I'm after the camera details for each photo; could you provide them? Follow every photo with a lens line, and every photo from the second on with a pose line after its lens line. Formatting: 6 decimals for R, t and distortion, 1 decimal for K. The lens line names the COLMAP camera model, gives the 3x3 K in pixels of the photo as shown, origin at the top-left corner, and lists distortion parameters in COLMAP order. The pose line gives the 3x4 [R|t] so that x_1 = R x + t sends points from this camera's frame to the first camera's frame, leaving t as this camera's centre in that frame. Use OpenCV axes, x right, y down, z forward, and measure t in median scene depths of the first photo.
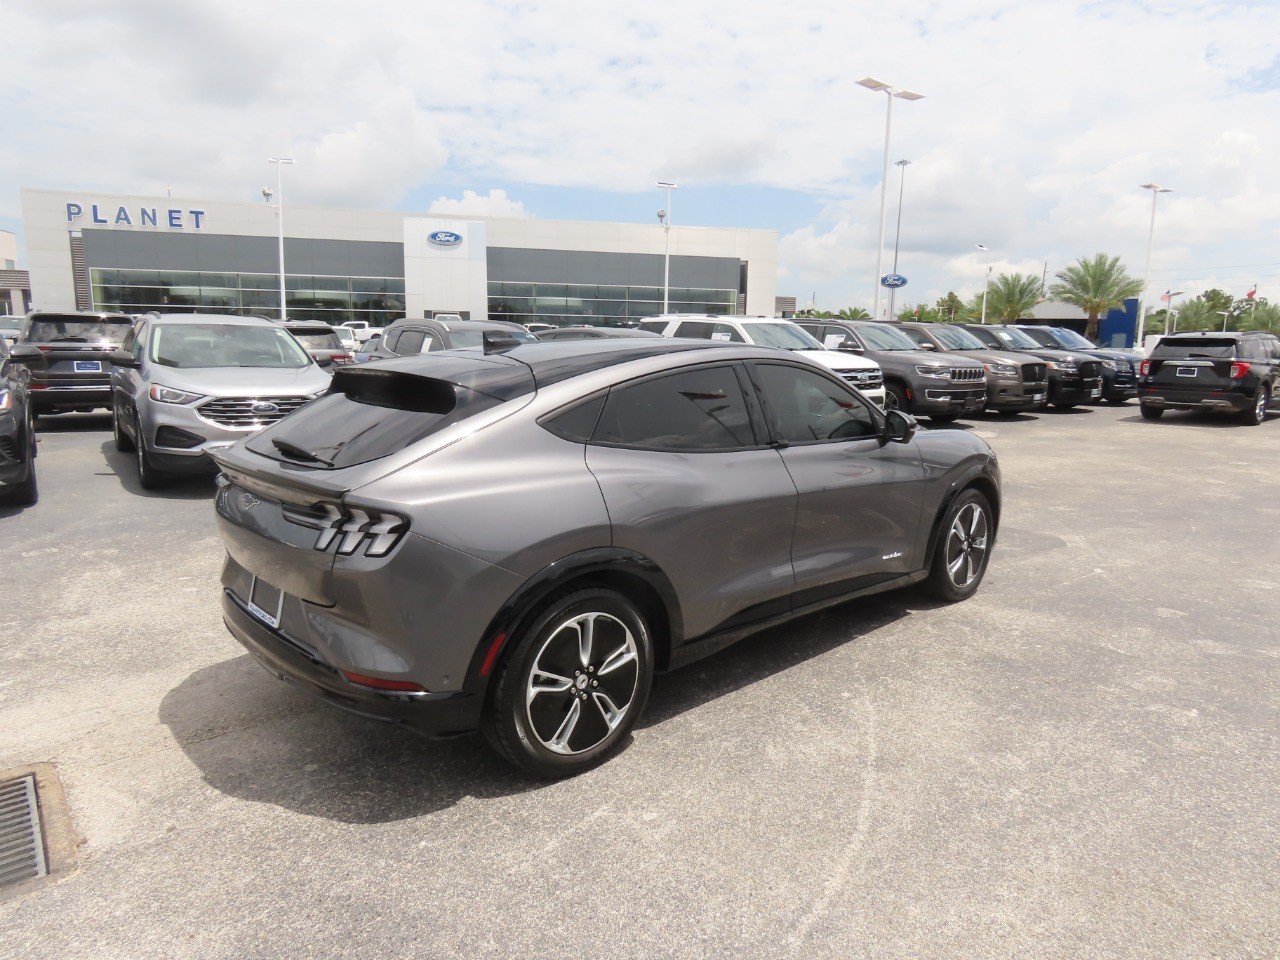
lens RADIAL K [[814.1, 0, 642.6], [0, 814.1, 484.3], [0, 0, 1]] dist [-0.006092, 0.002581]
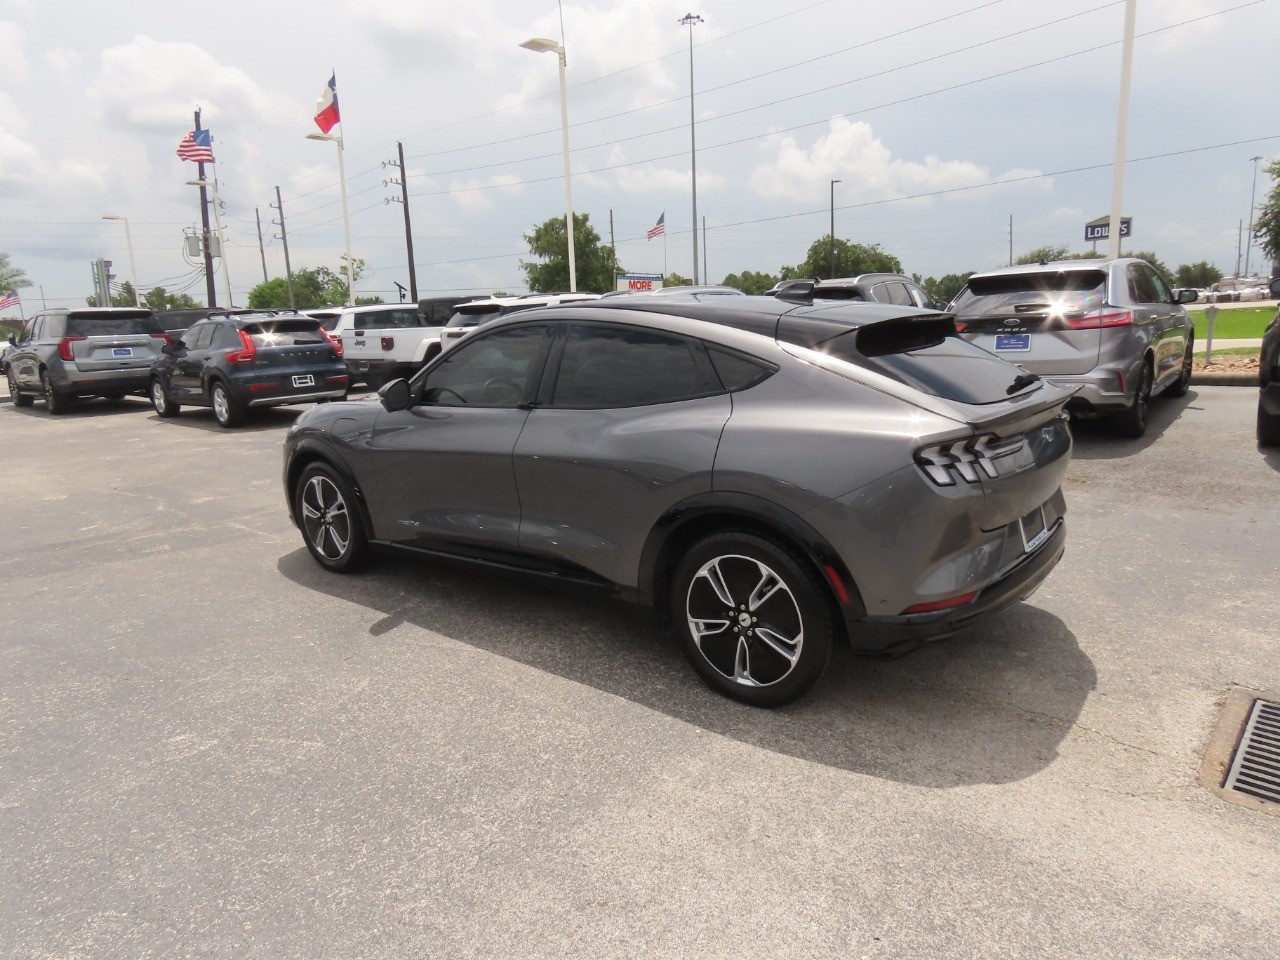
lens RADIAL K [[817.7, 0, 640.0], [0, 817.7, 480.0], [0, 0, 1]] dist [0.002139, -0.000155]
pose [[-0.141885, -0.198315, 0.969814, -1.040022], [0.210172, 0.951353, 0.225288, -0.196281], [-0.967314, 0.235793, -0.093302, 1.158261]]
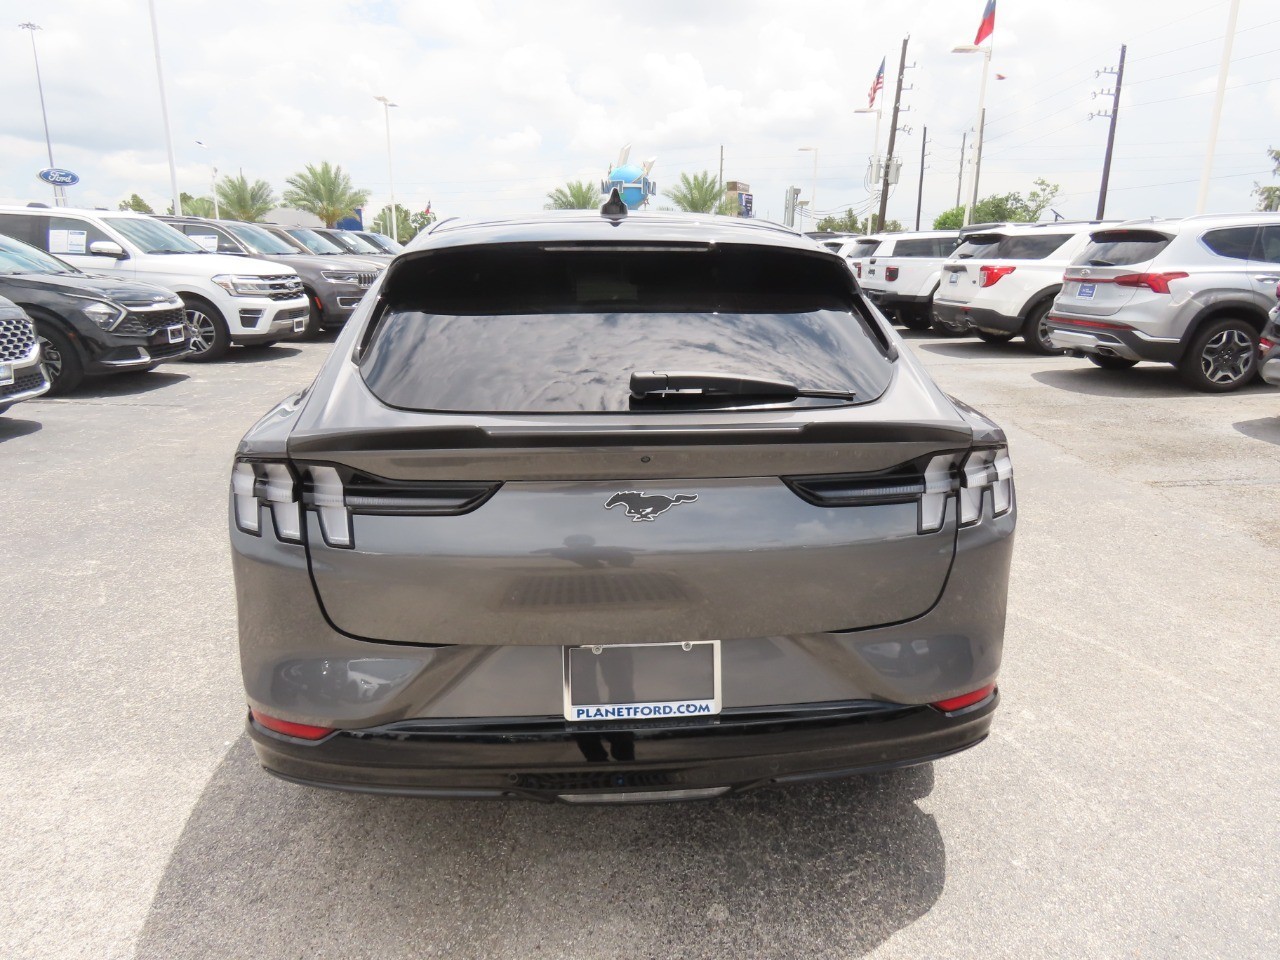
lens RADIAL K [[812.2, 0, 646.4], [0, 812.2, 487.8], [0, 0, 1]] dist [-0.006687, -0.001483]
pose [[0.614042, -0.220209, 0.757931, -0.610972], [0.136384, 0.975449, 0.172914, -0.054381], [-0.777401, -0.002807, 0.629000, 0.486069]]
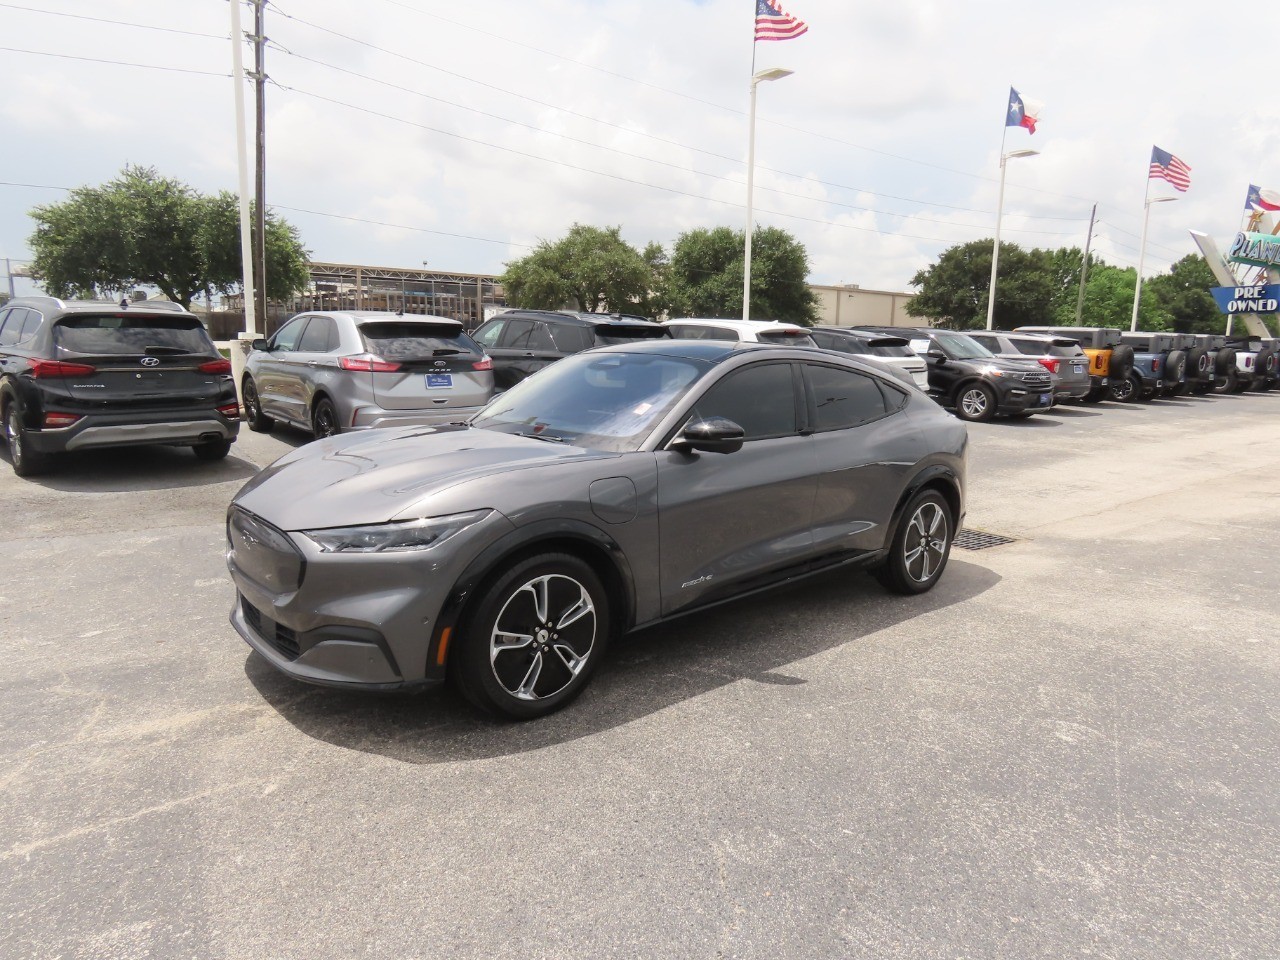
lens RADIAL K [[812.2, 0, 646.4], [0, 812.2, 487.8], [0, 0, 1]] dist [-0.006687, -0.001483]
pose [[-0.999250, -0.037159, 0.010908, 0.080199], [-0.031273, 0.940389, 0.338660, -0.378173], [-0.022842, 0.338065, -0.940845, 2.201255]]
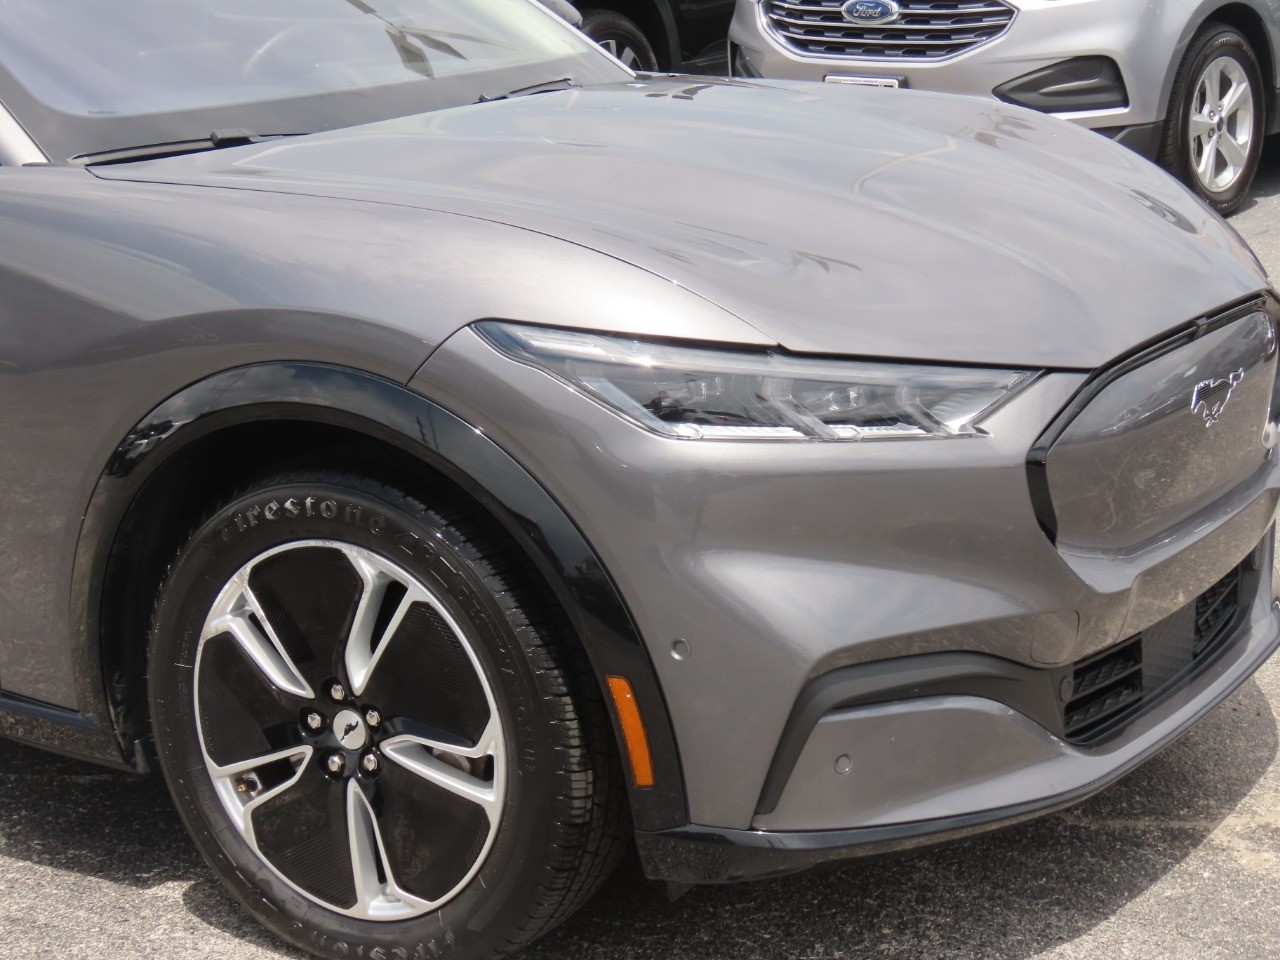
lens RADIAL K [[2497.9, 0, 640.0], [0, 2497.9, 480.0], [0, 0, 1]] dist [-0.015970, -0.116388]
pose [[0.262254, 0.214470, -0.940864, 1.229066], [-0.135430, 0.973520, 0.184165, -0.147123], [0.955448, 0.079124, 0.284355, 1.049797]]
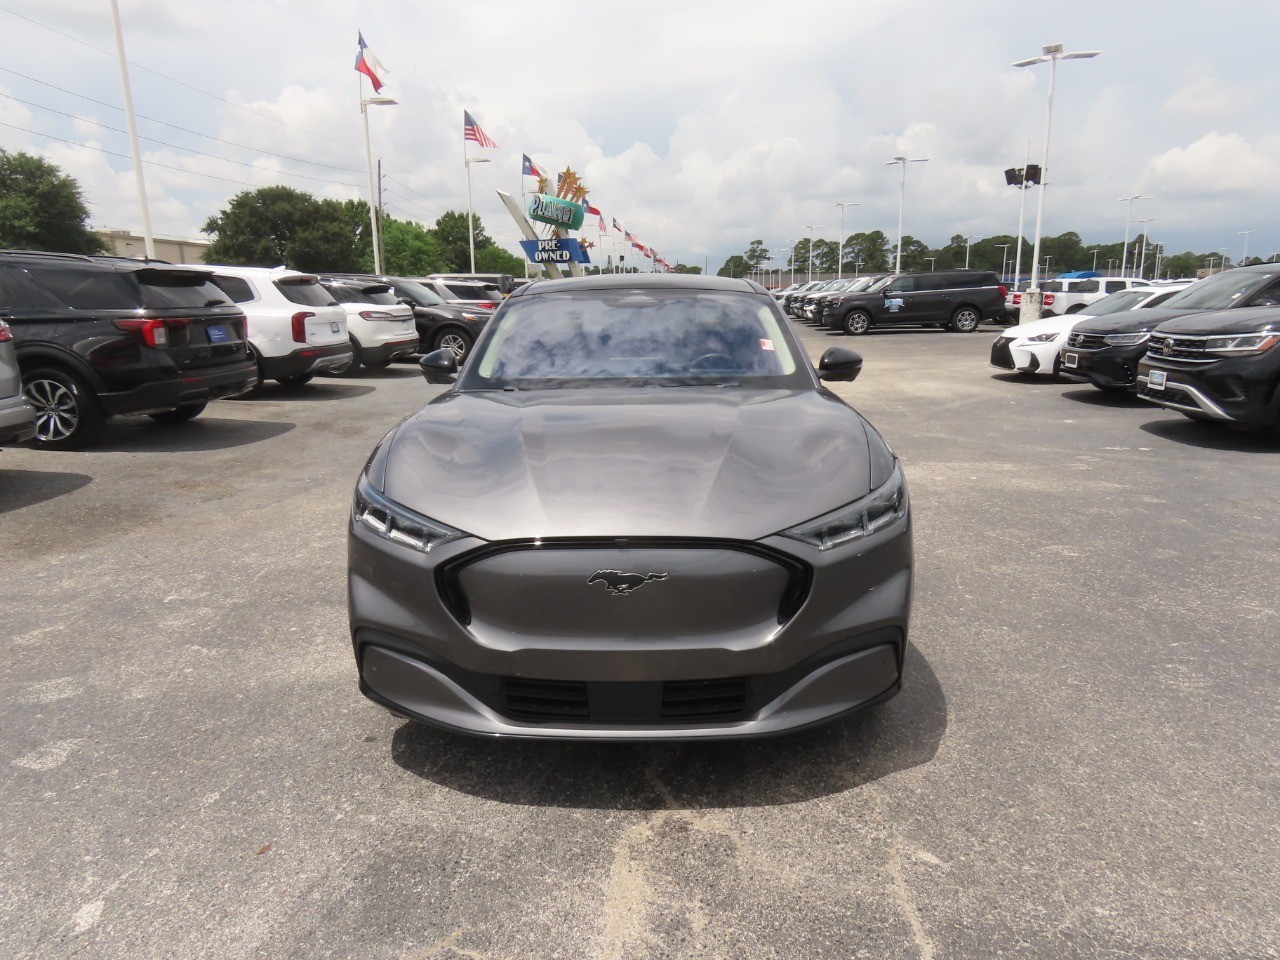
lens RADIAL K [[812.2, 0, 646.4], [0, 812.2, 487.8], [0, 0, 1]] dist [-0.006687, -0.001483]
pose [[-0.691618, 0.157616, -0.704856, 0.823774], [-0.119809, 0.937342, 0.327162, -0.271437], [0.712258, 0.310719, -0.629399, 1.789507]]
